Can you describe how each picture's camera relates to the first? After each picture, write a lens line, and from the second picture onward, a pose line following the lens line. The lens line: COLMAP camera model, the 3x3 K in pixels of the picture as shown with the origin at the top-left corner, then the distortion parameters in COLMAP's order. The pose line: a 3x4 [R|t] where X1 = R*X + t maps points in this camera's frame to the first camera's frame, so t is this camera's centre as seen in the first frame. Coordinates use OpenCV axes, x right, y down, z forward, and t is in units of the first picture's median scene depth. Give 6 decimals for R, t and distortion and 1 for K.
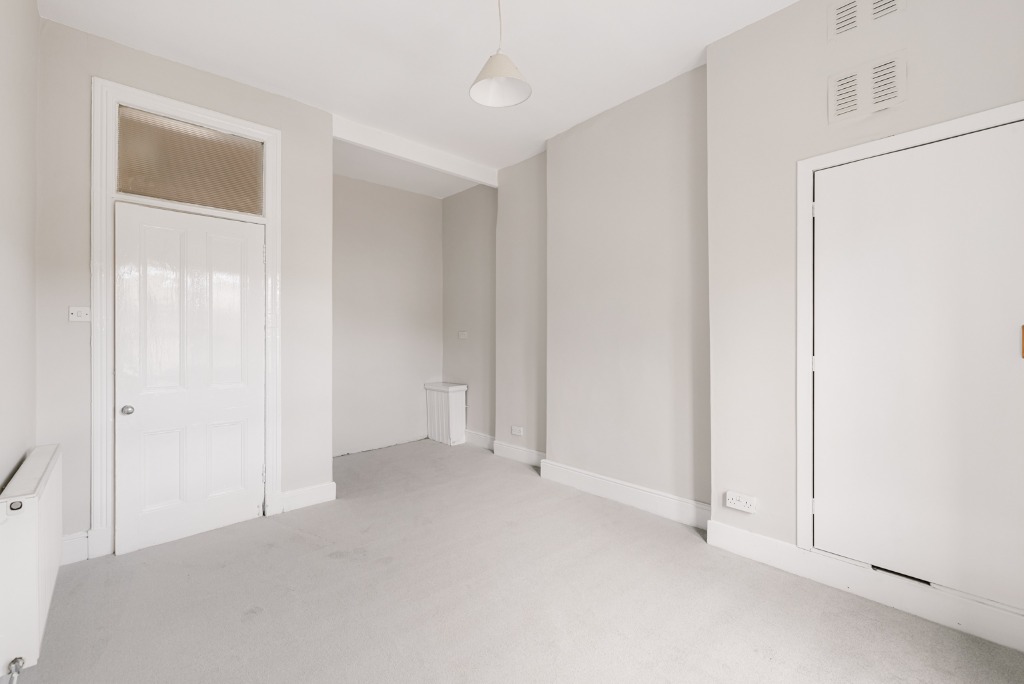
lens RADIAL K [[441.5, 0, 510.4], [0, 441.5, 338.0], [0, 0, 1]] dist [-0.004413, 0.002802]
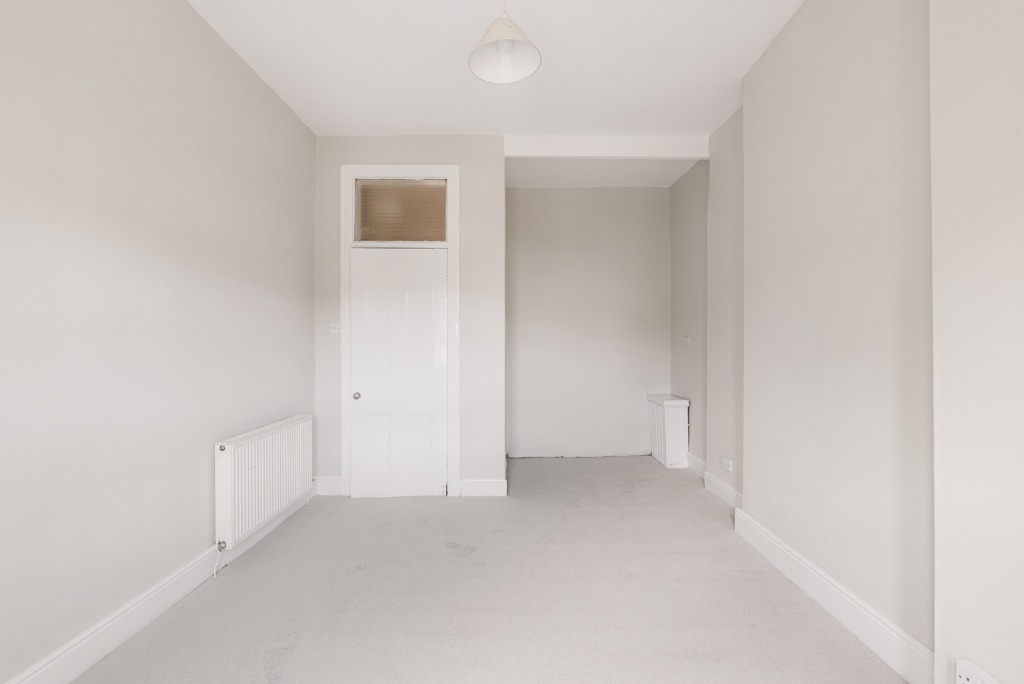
lens RADIAL K [[441.5, 0, 512.8], [0, 441.5, 342.6], [0, 0, 1]] dist [-0.004413, 0.002802]
pose [[0.745450, 0.000395, -0.666562, 0.328402], [-0.001568, 0.999998, -0.001161, -0.003360], [0.666560, 0.001911, 0.745449, 0.217665]]
